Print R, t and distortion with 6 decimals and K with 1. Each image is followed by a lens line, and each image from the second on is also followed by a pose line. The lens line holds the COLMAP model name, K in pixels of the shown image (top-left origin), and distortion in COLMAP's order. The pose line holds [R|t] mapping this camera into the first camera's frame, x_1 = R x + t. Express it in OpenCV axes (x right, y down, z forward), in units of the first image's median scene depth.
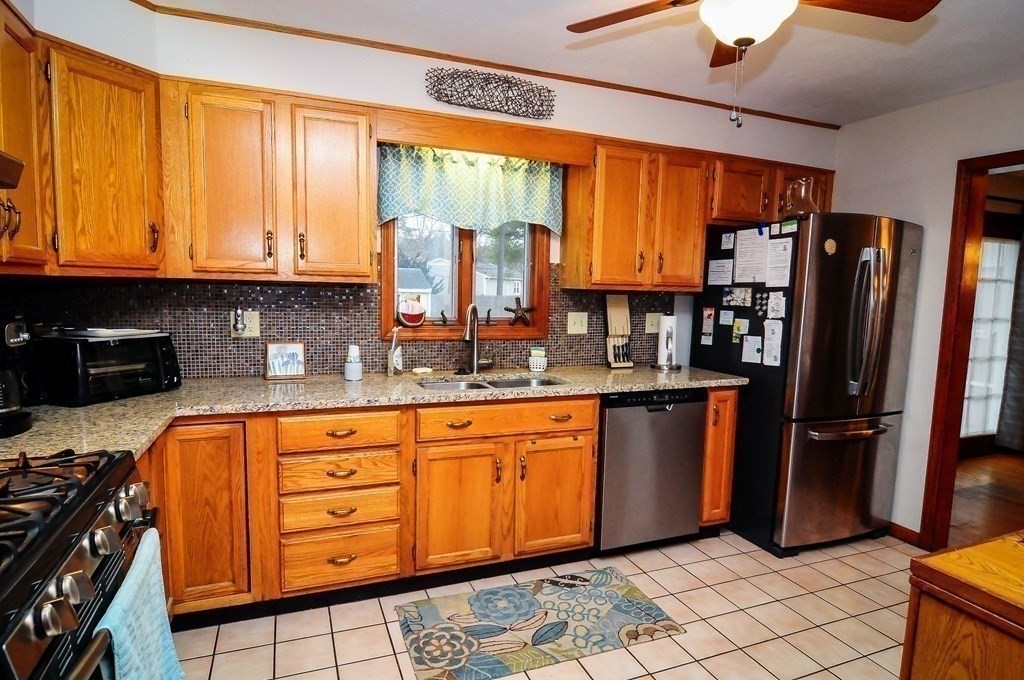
lens RADIAL K [[551.9, 0, 519.9], [0, 551.9, 343.3], [0, 0, 1]] dist [-0.006967, -0.001755]
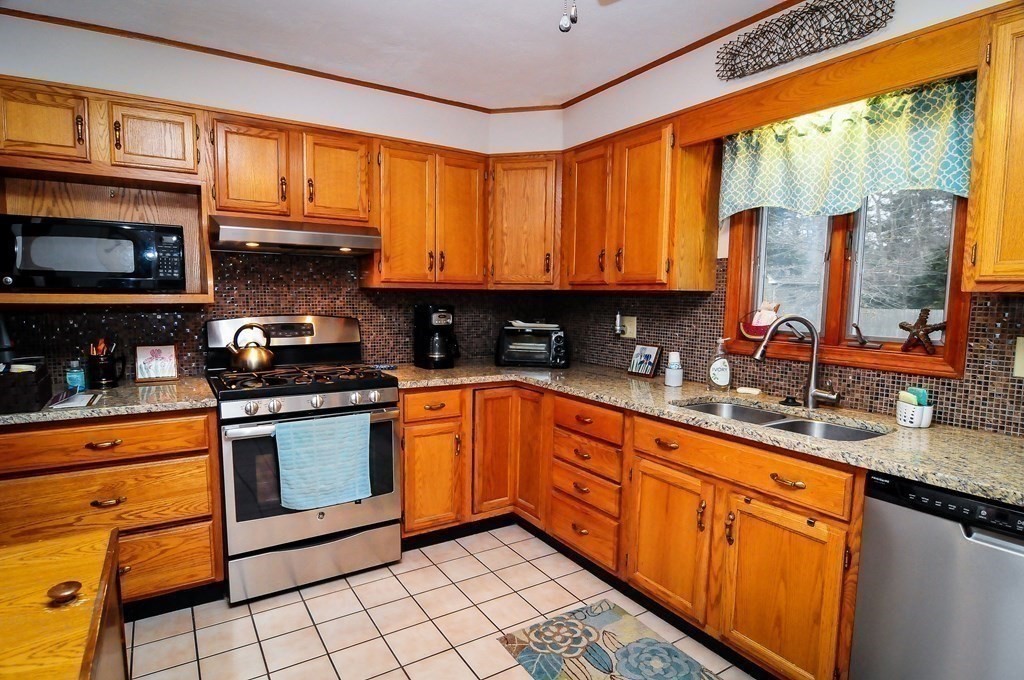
lens RADIAL K [[551.9, 0, 518.6], [0, 551.9, 344.2], [0, 0, 1]] dist [-0.006967, -0.001755]
pose [[0.200981, 0.068106, -0.977225, 0.656120], [-0.103433, 0.993479, 0.047966, -0.030516], [0.974119, 0.091437, 0.206715, 0.524029]]
